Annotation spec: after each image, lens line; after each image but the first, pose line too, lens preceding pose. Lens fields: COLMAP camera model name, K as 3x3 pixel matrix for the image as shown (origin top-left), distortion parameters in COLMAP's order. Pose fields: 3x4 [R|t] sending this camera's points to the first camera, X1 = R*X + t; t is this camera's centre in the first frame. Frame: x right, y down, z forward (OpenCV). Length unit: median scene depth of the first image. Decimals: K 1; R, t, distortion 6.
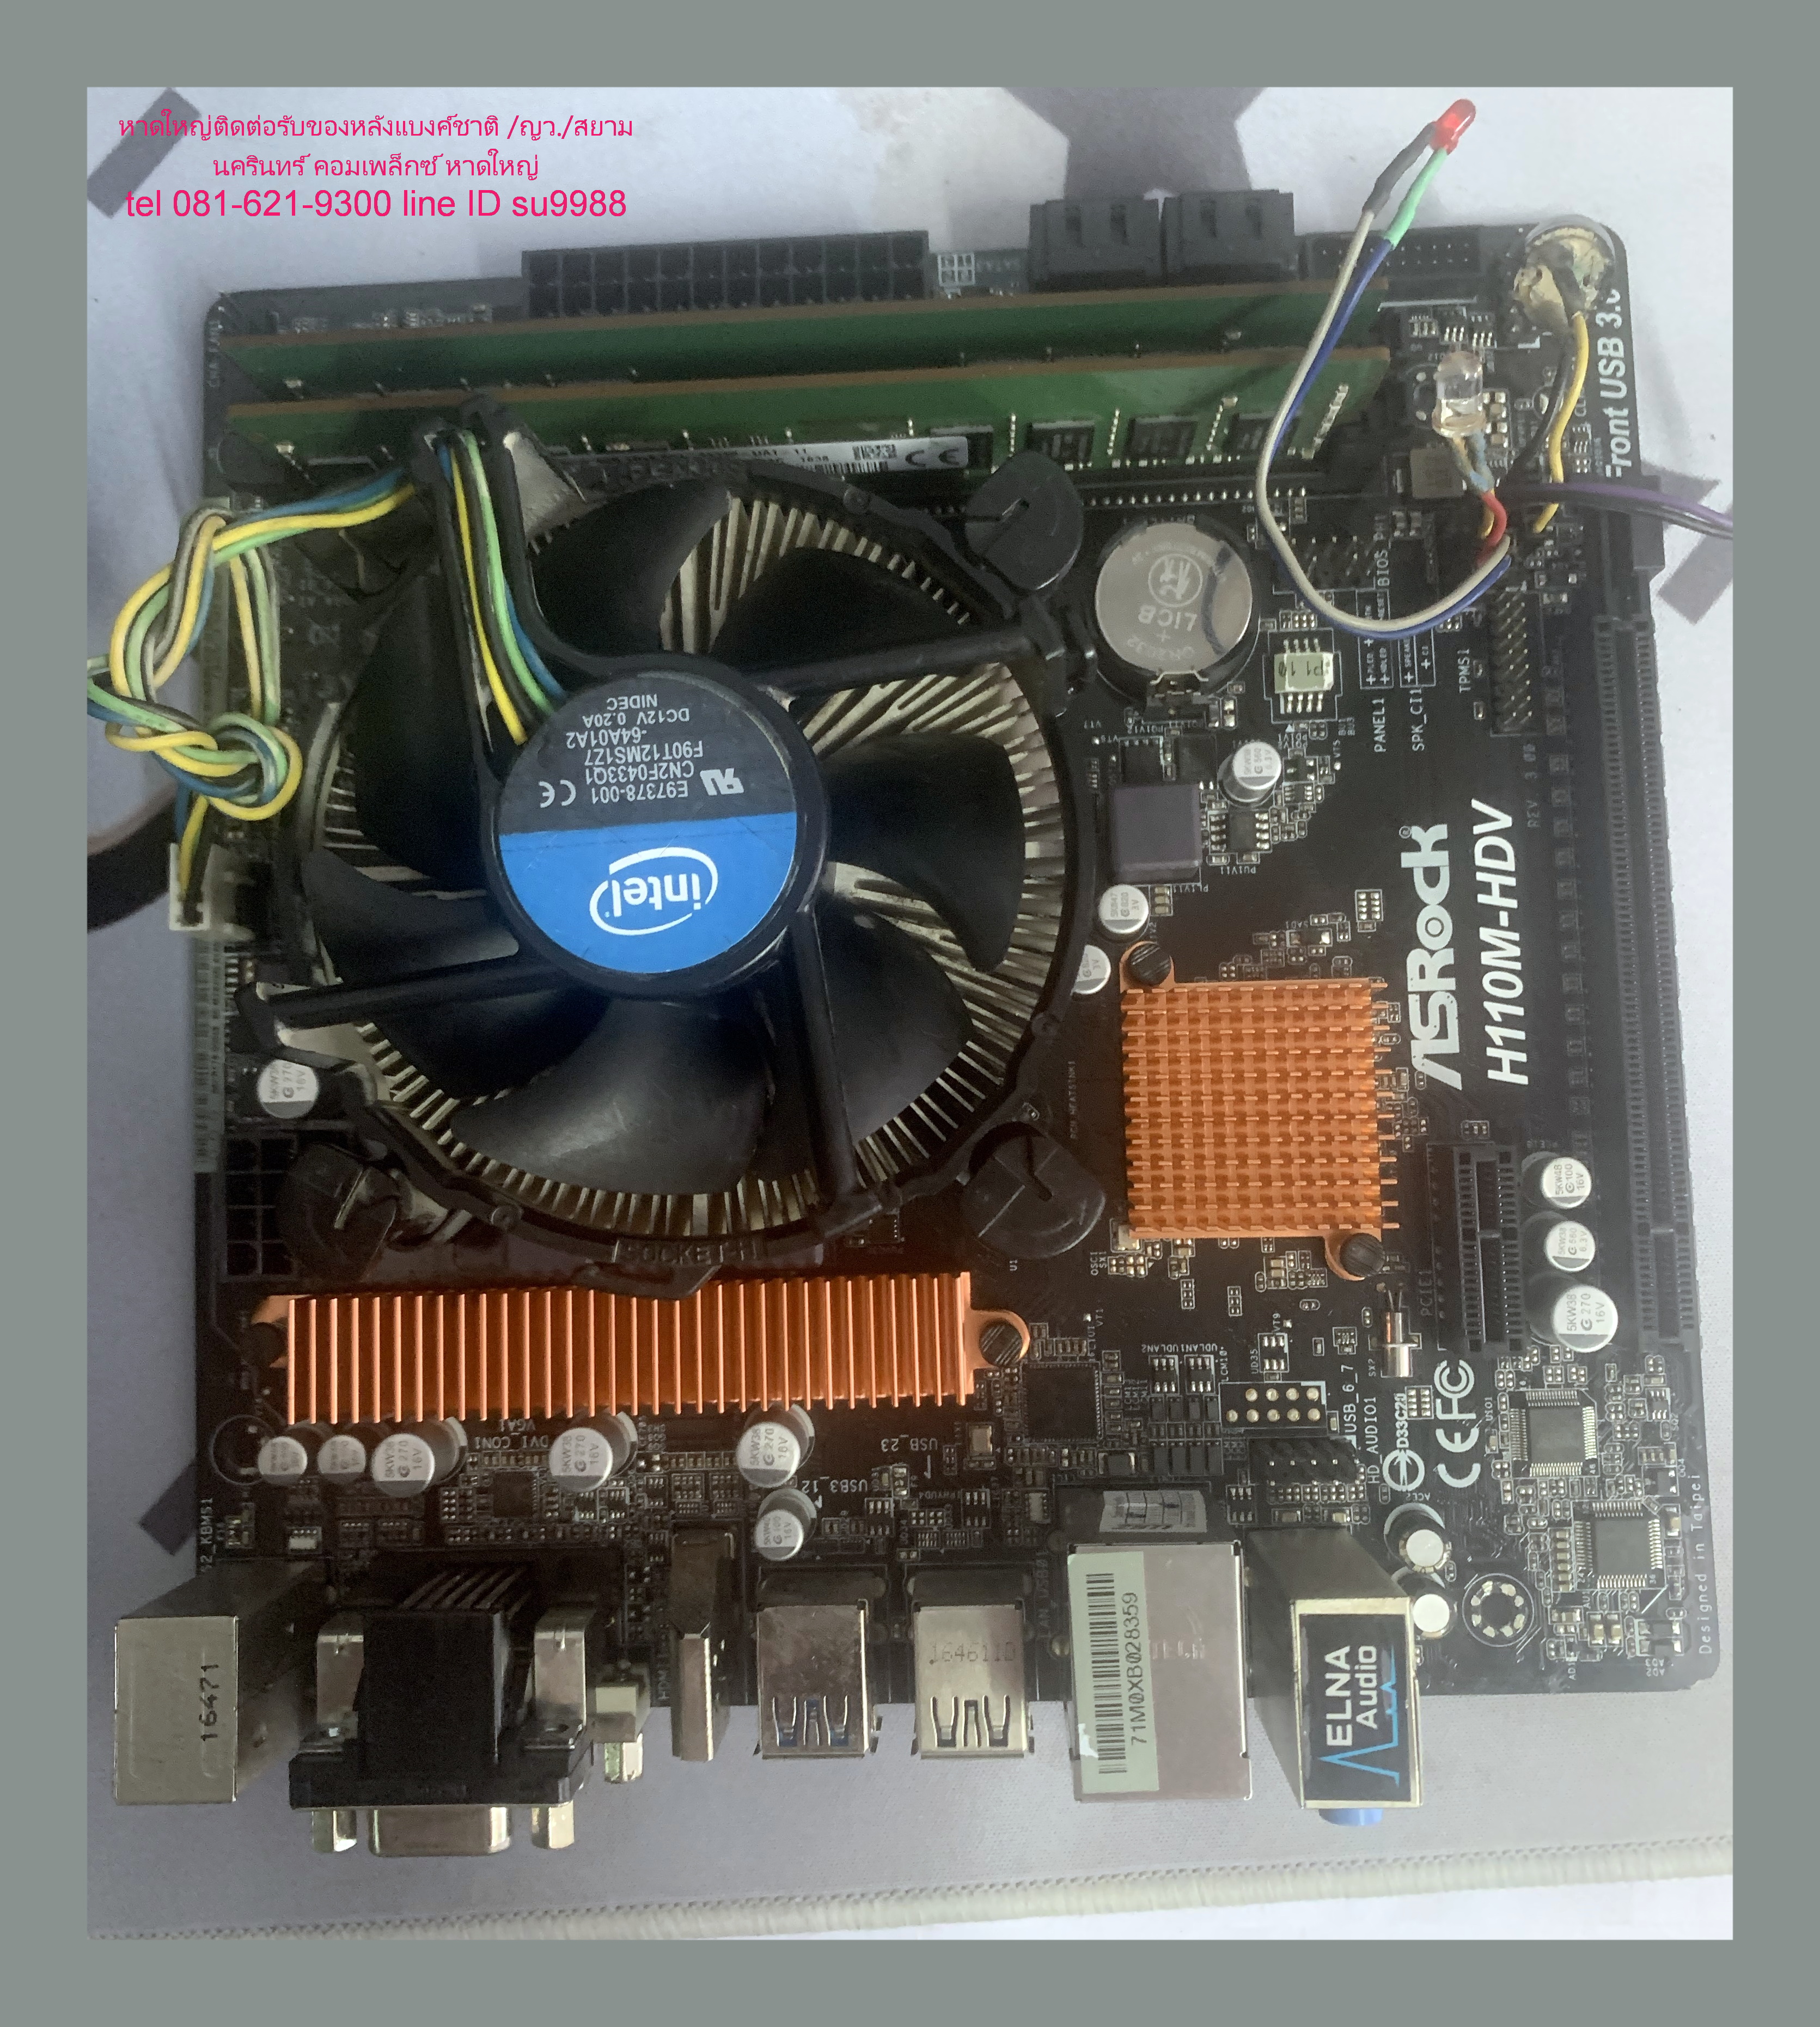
lens RADIAL K [[1713.4, 0, 905.5], [0, 1713.4, 989.3], [0, 0, 1]] dist [0.051573, -0.274830]
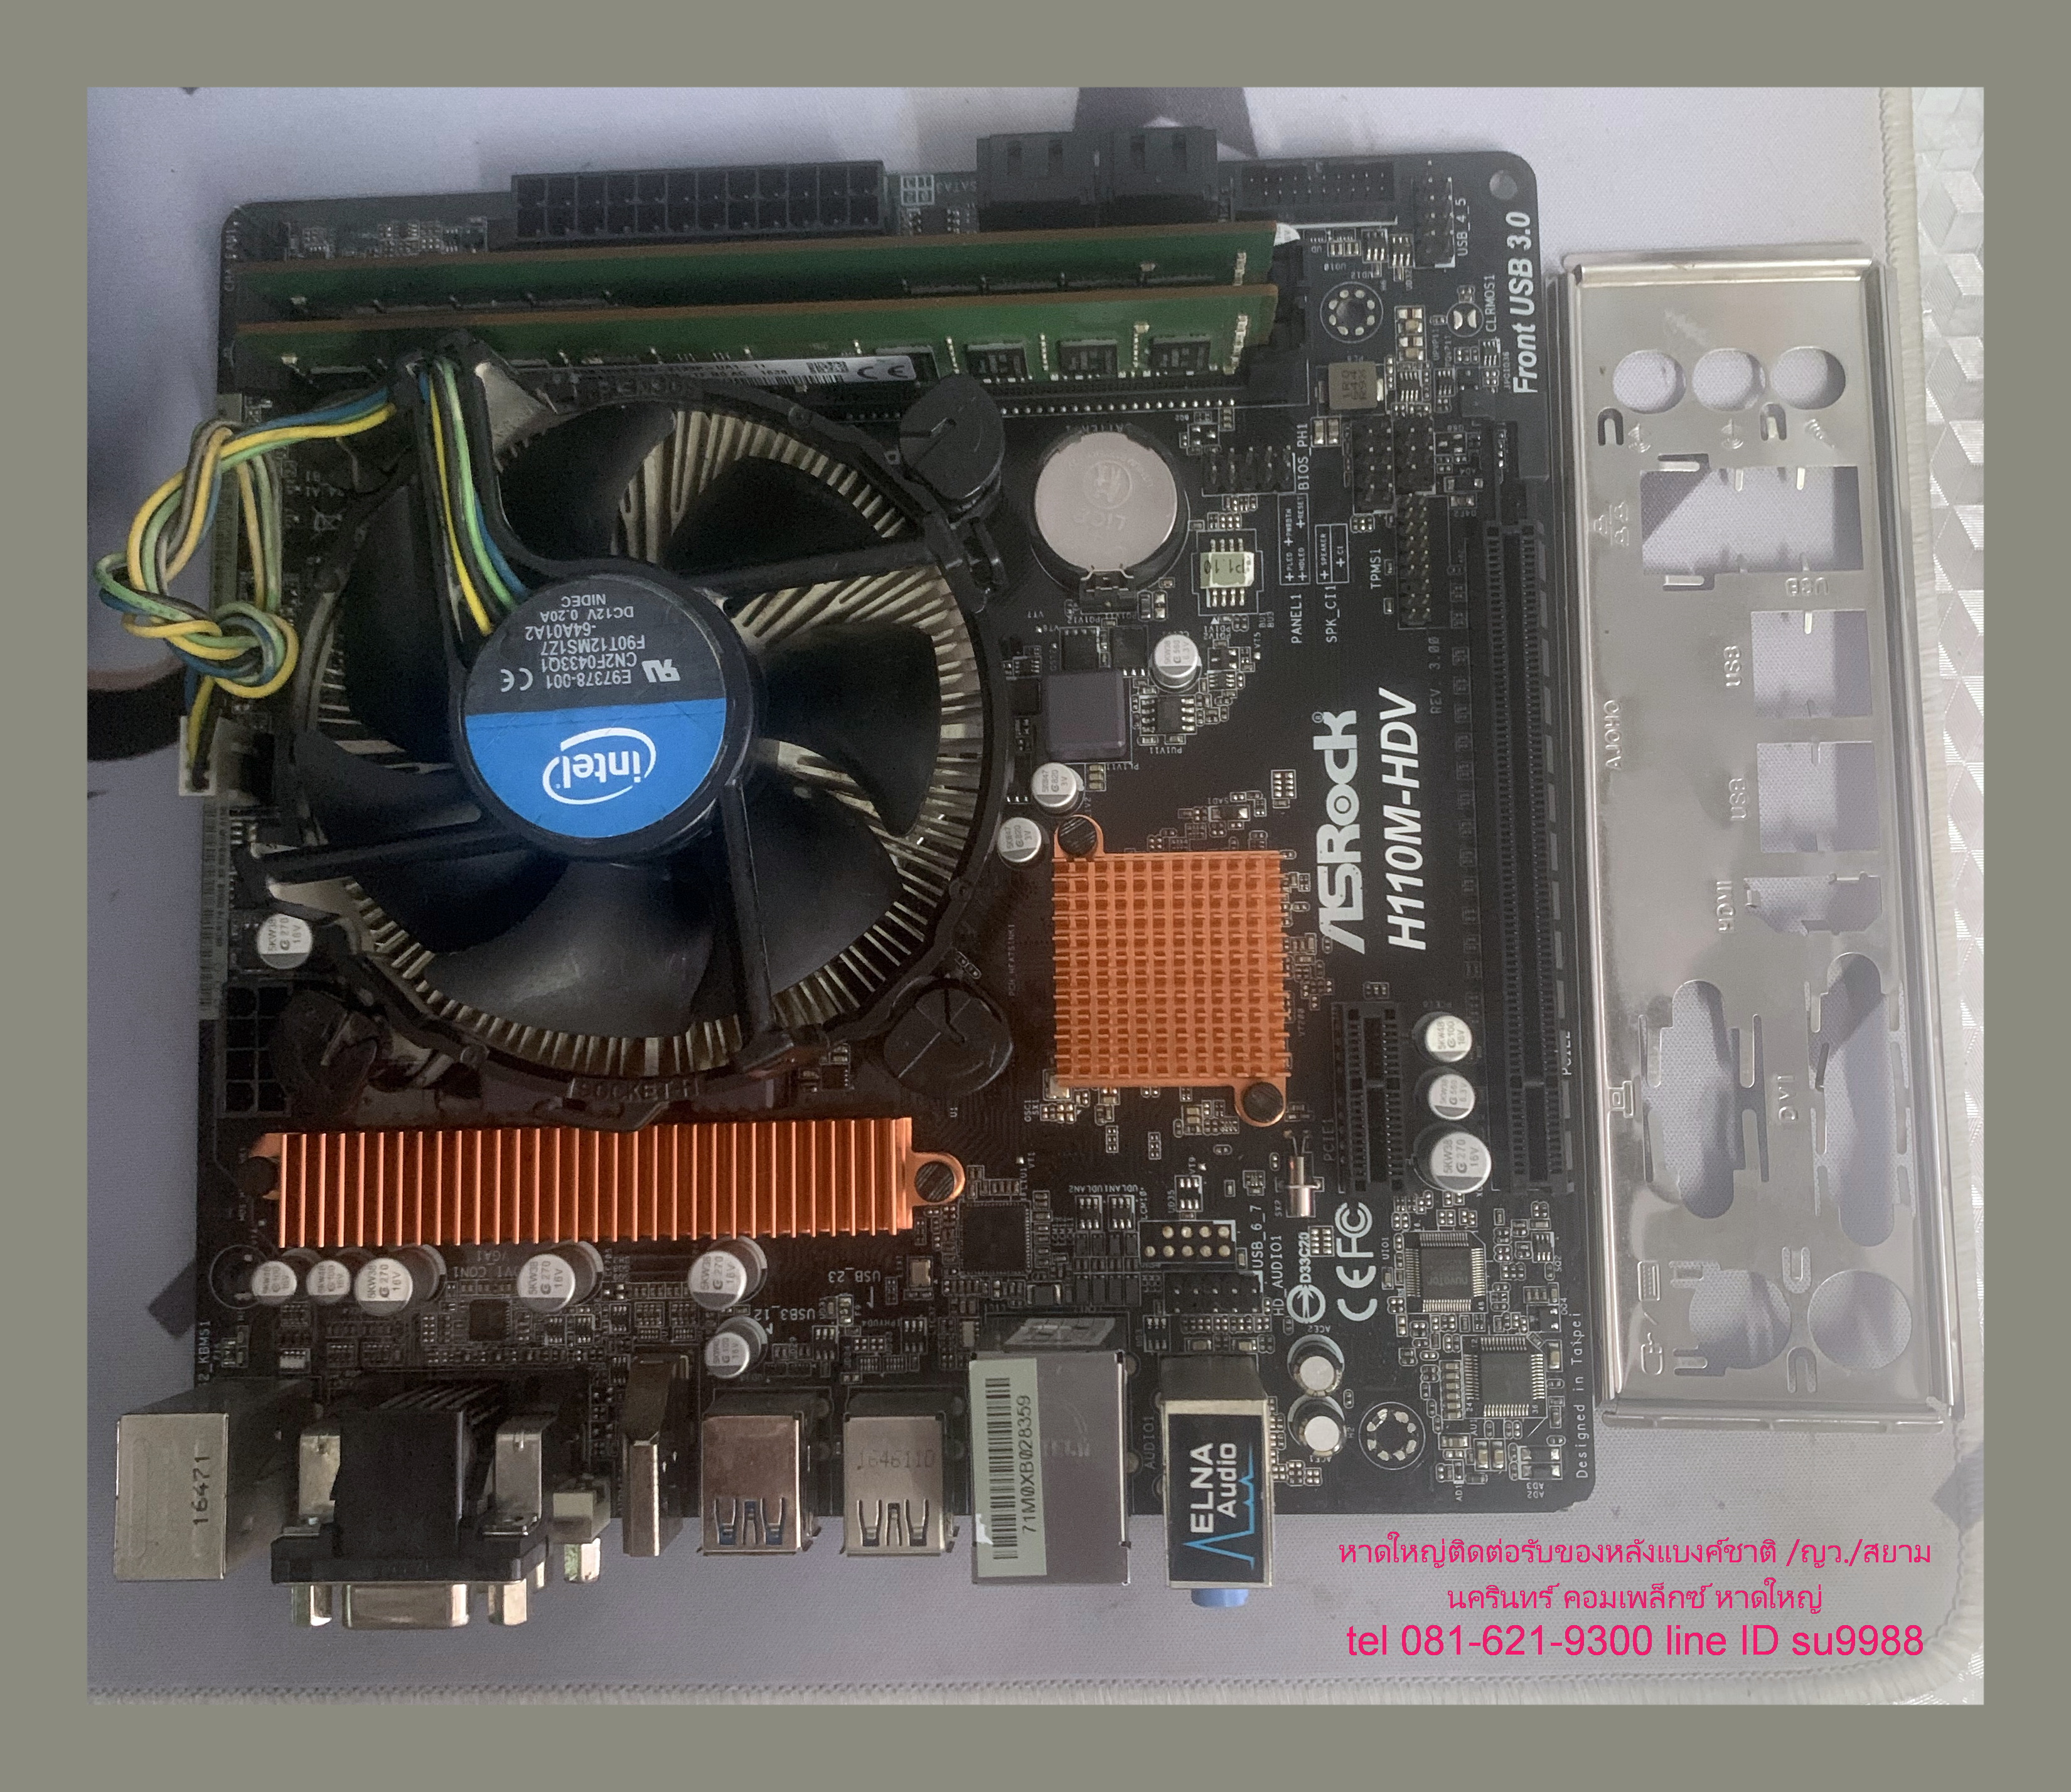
lens RADIAL K [[1941.8, 0, 1040.0], [0, 1941.8, 839.1], [0, 0, 1]] dist [0.098230, -0.426795]
pose [[0.999945, 0.010291, 0.001775, 0.117076], [-0.010263, 0.999833, -0.015128, 0.006593], [-0.001930, 0.015109, 0.999884, -0.241326]]
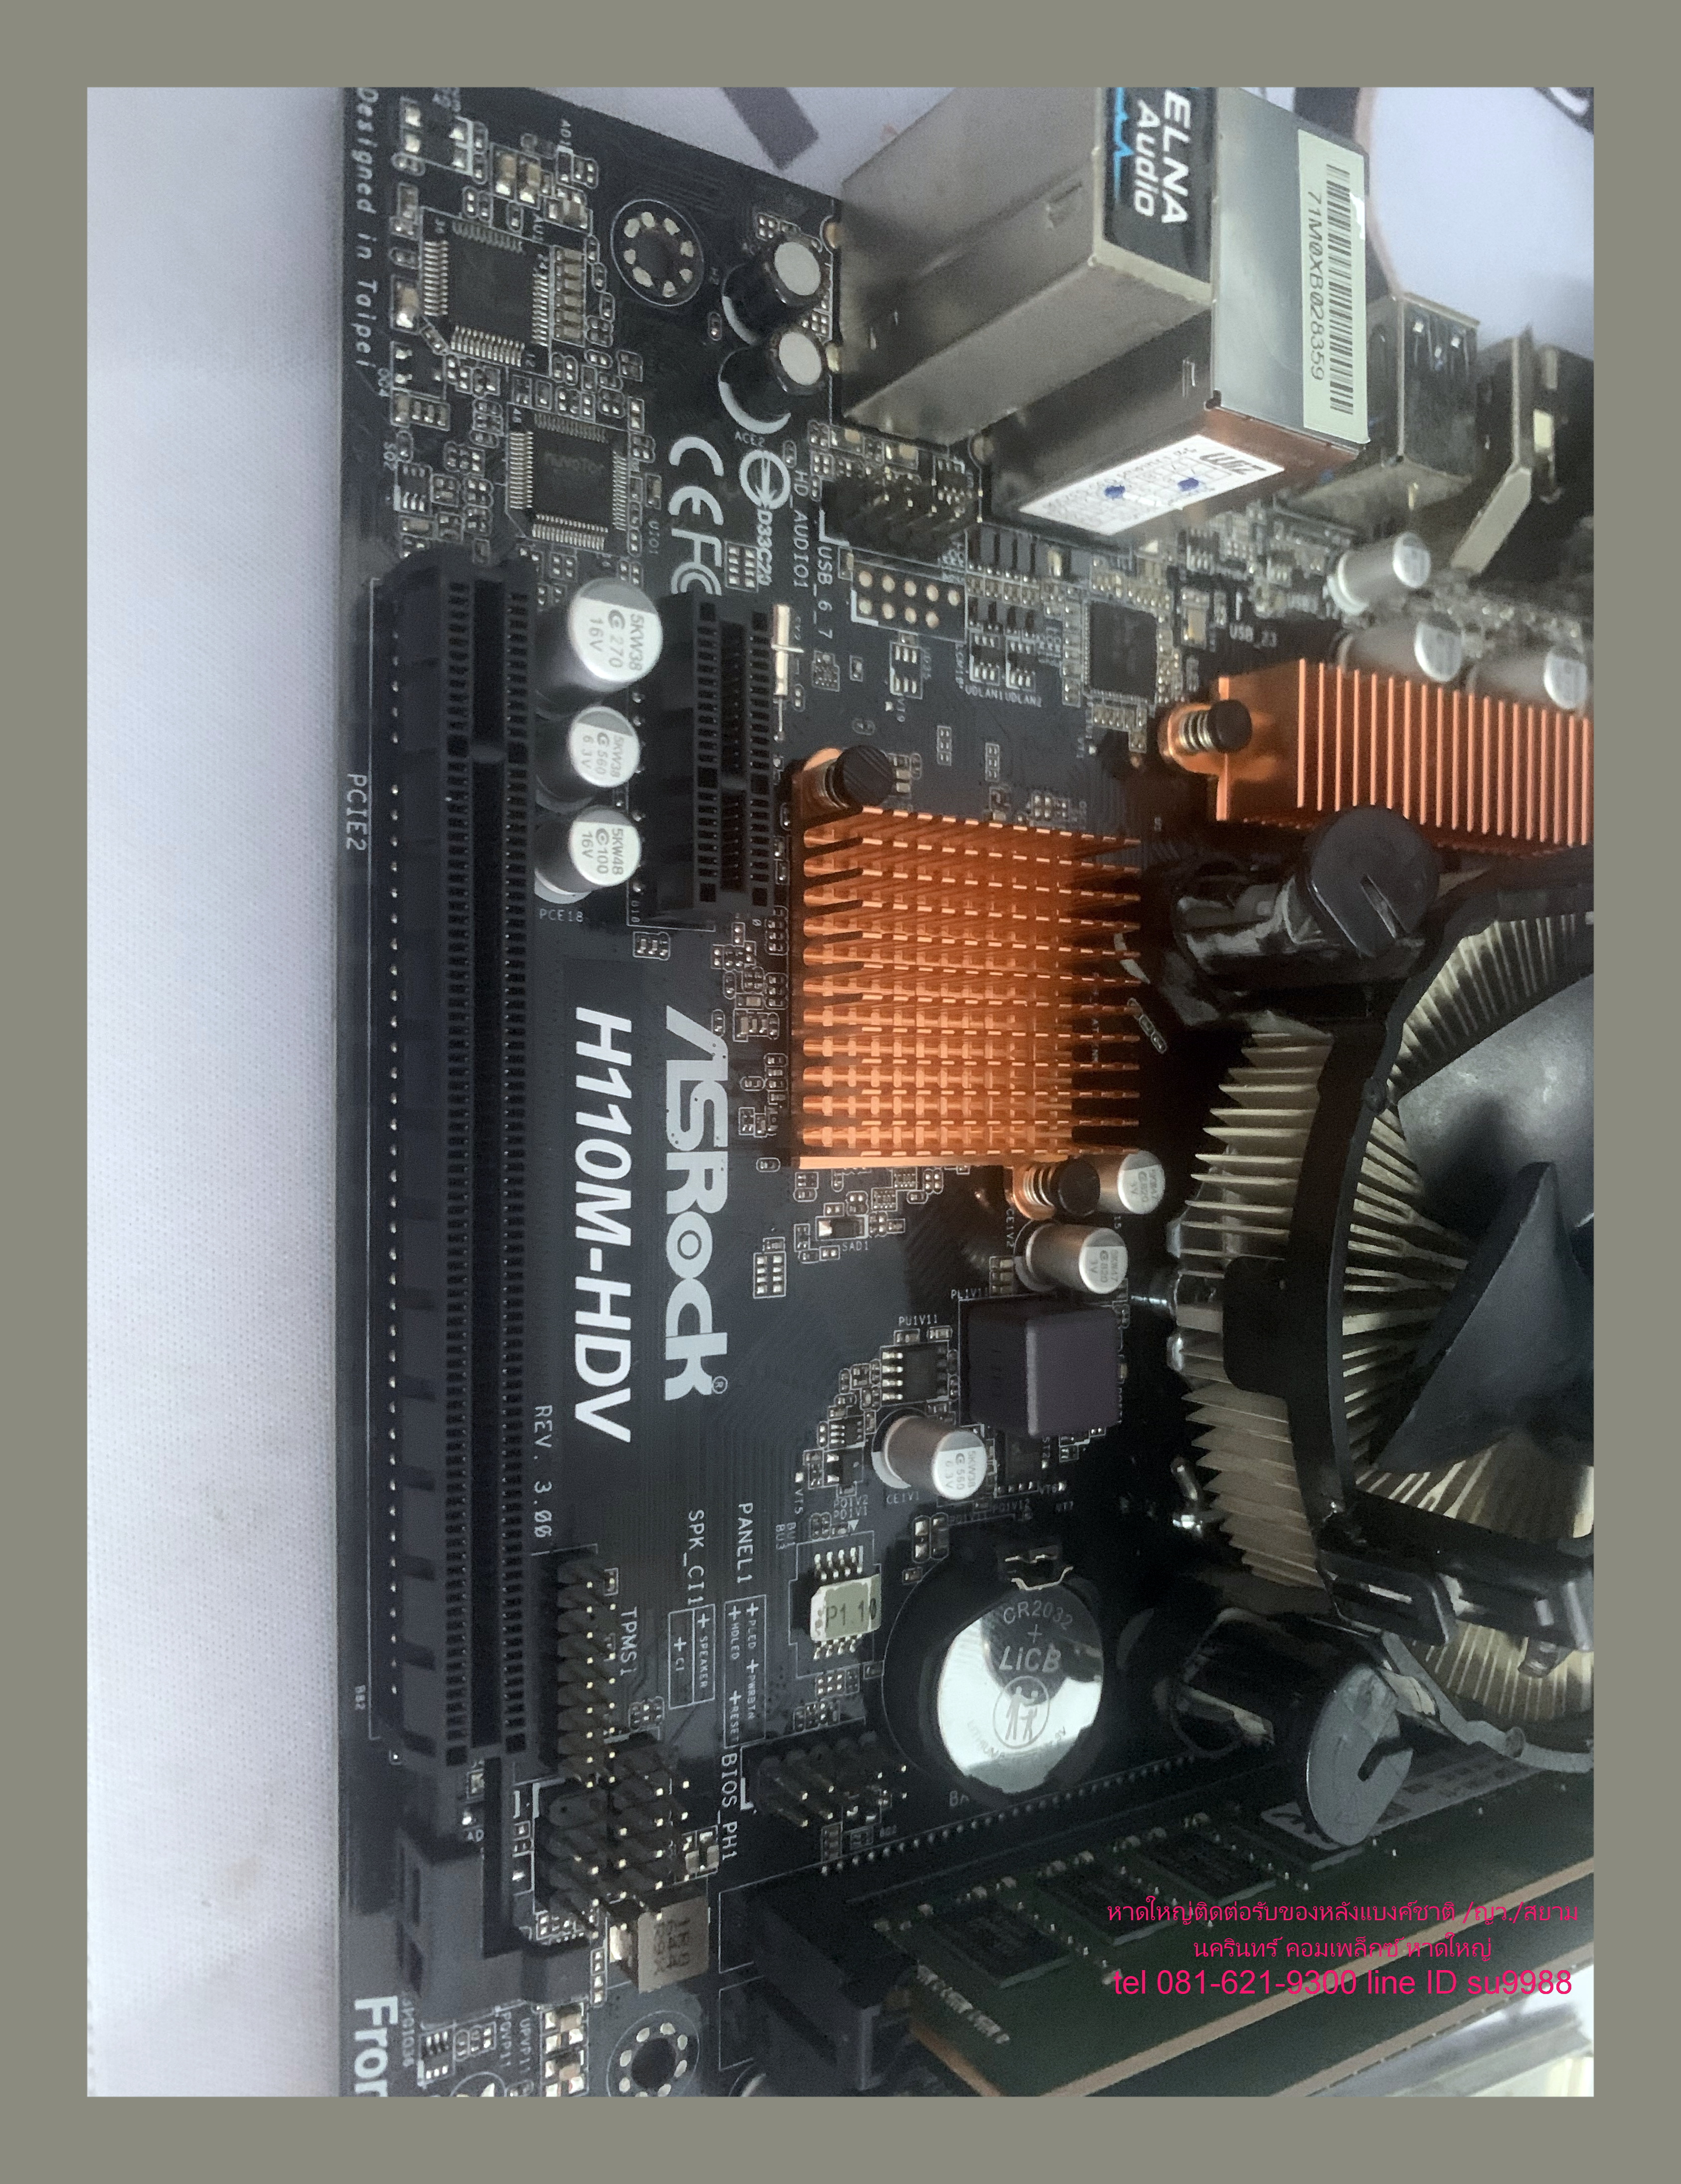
lens RADIAL K [[1620.8, 0, 833.7], [0, 1620.8, 1083.4], [0, 0, 1]] dist [0.051497, -0.146985]
pose [[-0.879115, -0.033408, -0.475437, 0.581166], [-0.011523, -0.995759, 0.091278, -0.032470], [-0.476470, 0.085722, 0.875002, 0.416531]]
